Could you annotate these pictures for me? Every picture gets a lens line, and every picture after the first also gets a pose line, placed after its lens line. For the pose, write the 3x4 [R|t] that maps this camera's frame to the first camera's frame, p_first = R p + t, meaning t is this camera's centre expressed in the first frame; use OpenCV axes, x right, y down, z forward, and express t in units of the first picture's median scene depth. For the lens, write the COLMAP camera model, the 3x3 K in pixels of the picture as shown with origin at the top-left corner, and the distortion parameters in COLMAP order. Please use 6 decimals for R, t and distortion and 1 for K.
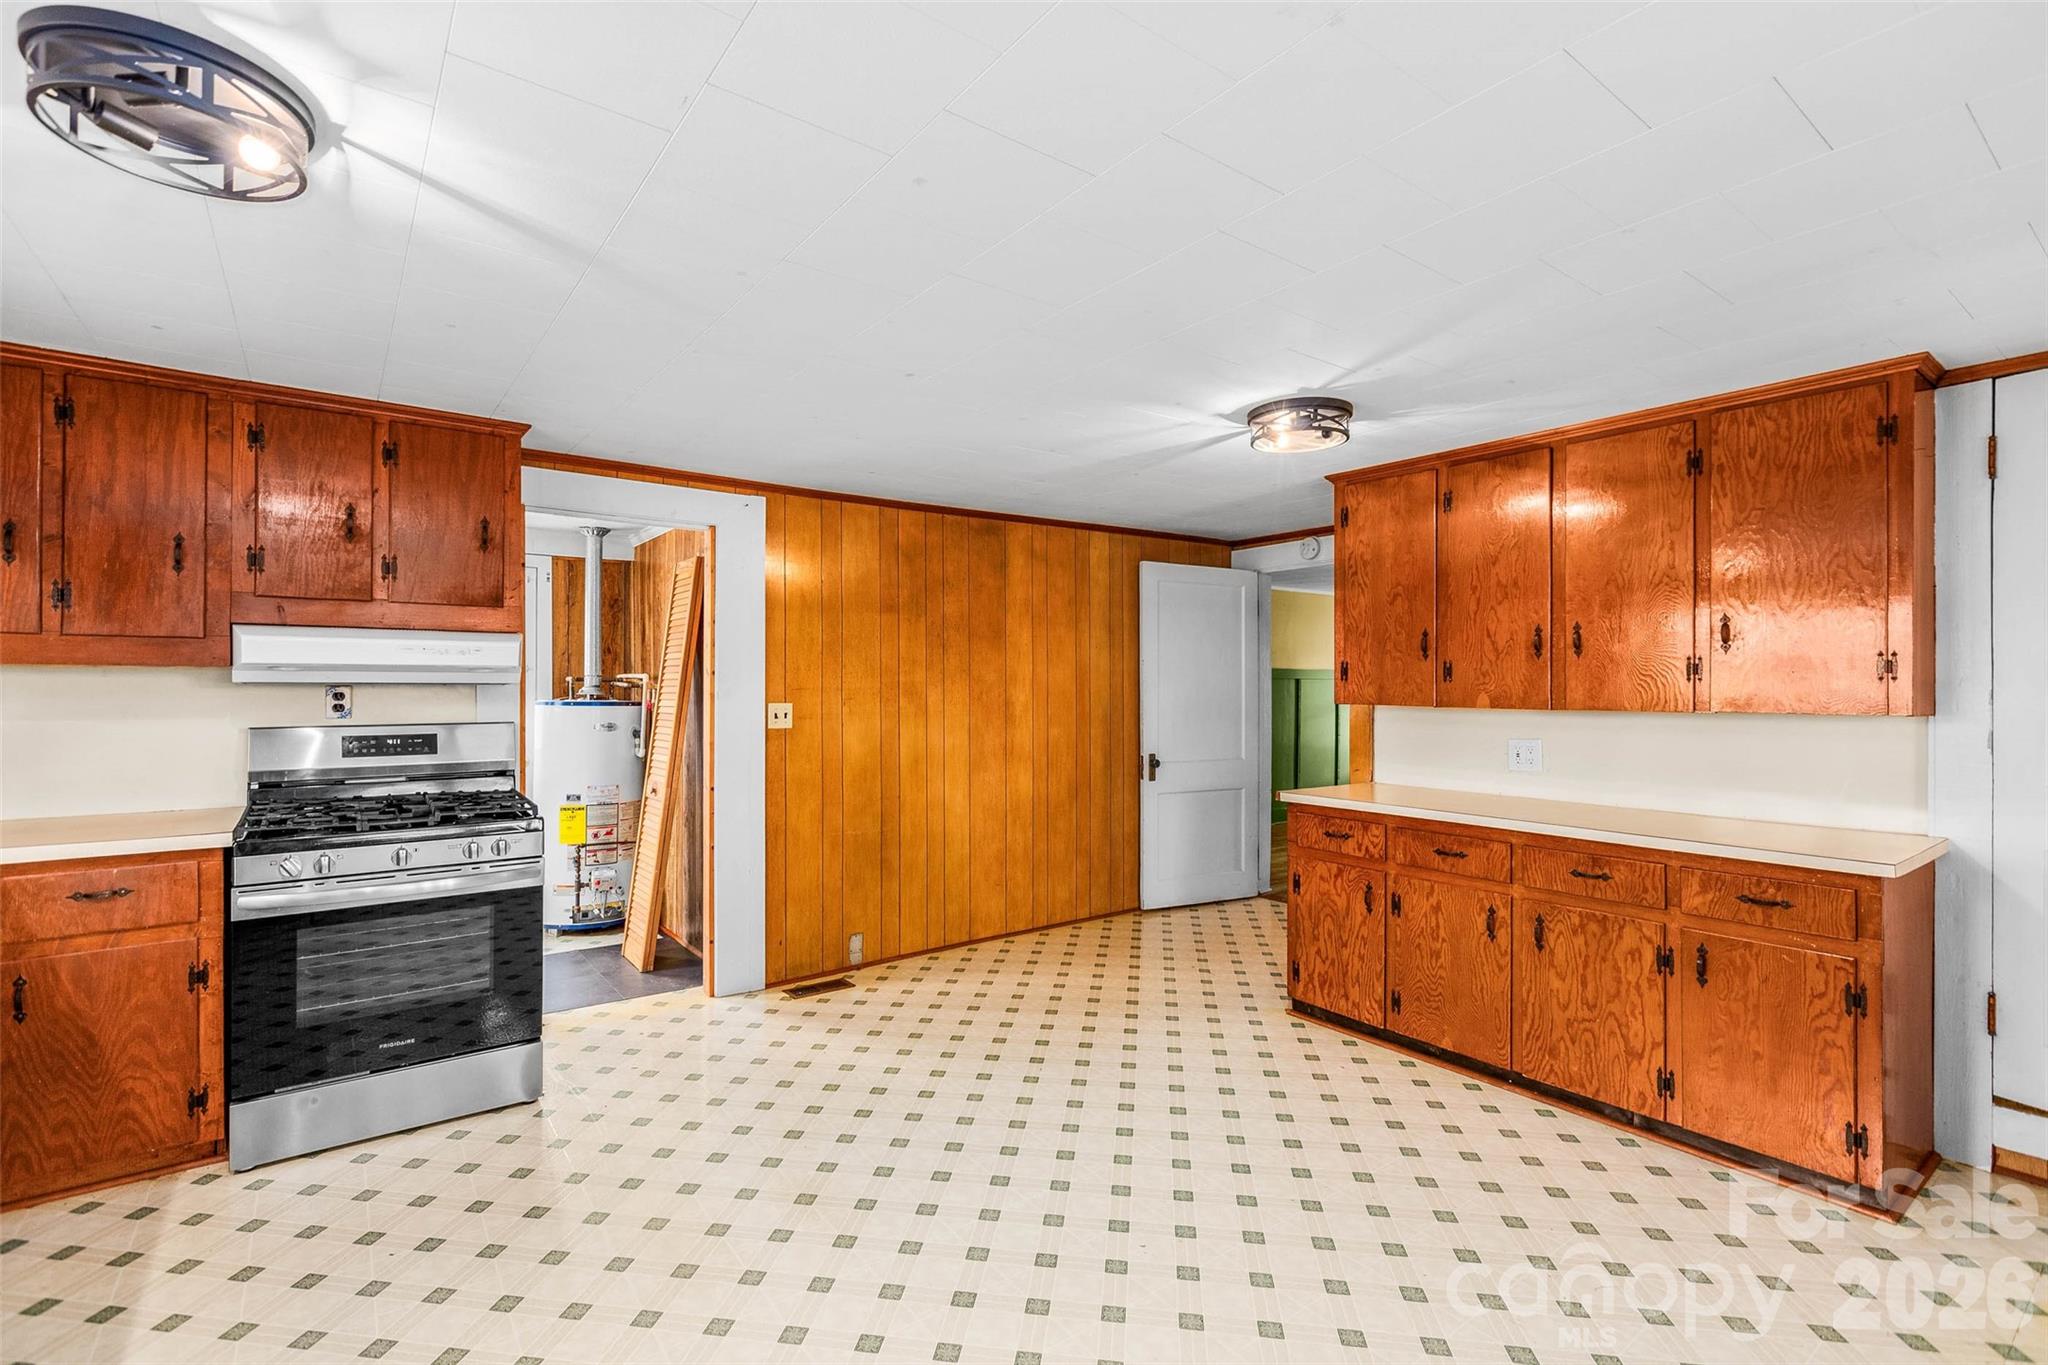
lens RADIAL K [[918.3, 0, 1018.7], [0, 918.3, 676.6], [0, 0, 1]] dist [-0.007644, 0.000831]
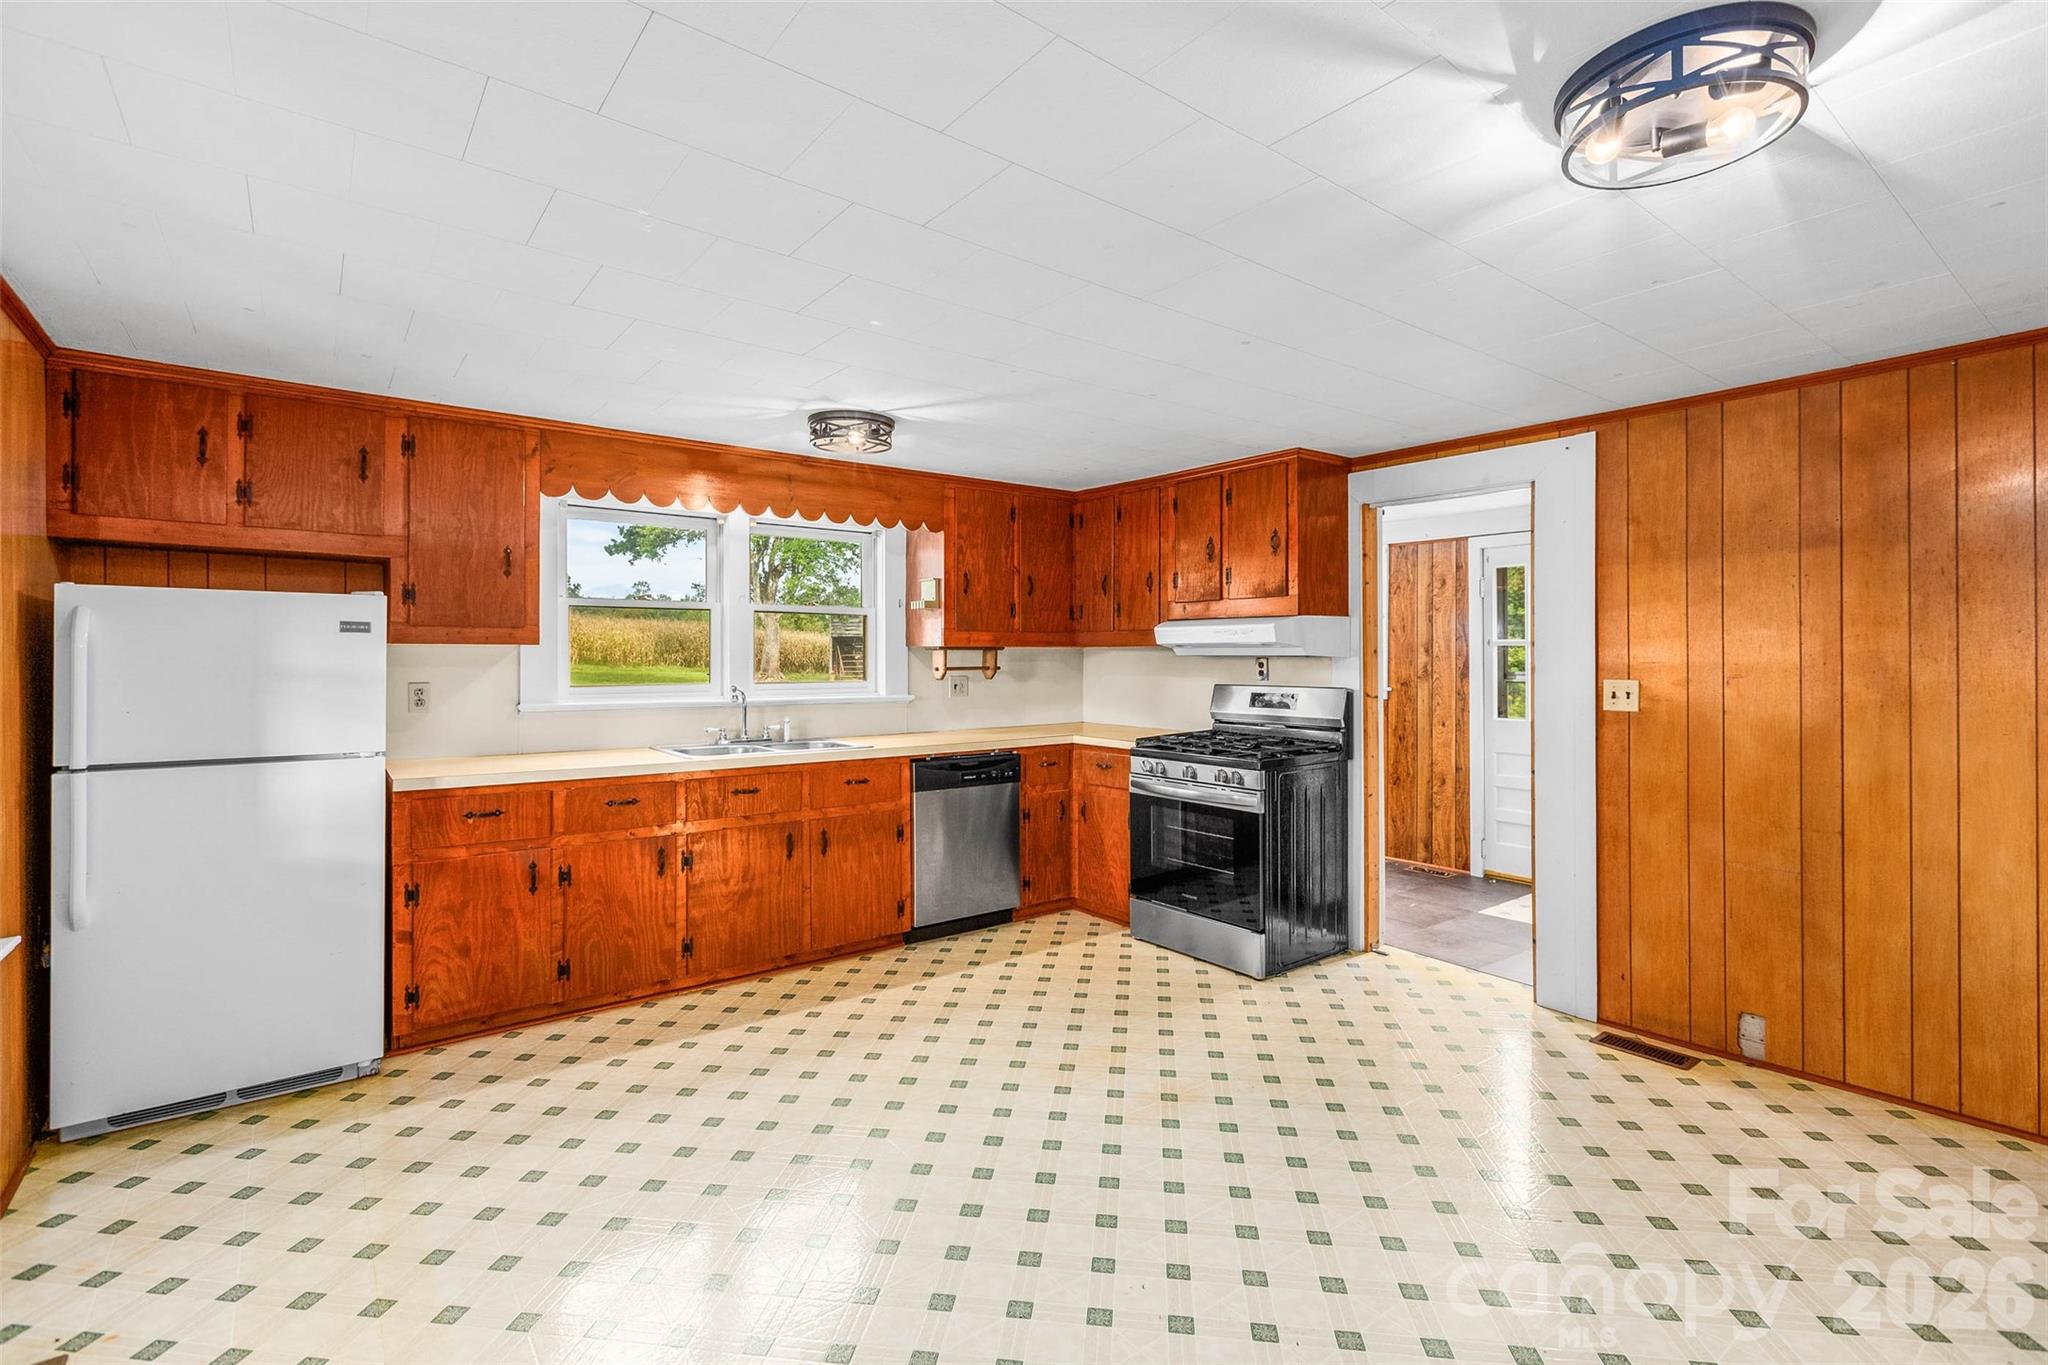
lens RADIAL K [[918.3, 0, 1017.1], [0, 918.3, 653.2], [0, 0, 1]] dist [-0.007644, 0.000831]
pose [[0.020455, -0.006046, -0.999772, 0.694694], [0.005970, 0.999965, -0.005925, 0.009163], [0.999773, -0.005848, 0.020490, 0.585884]]
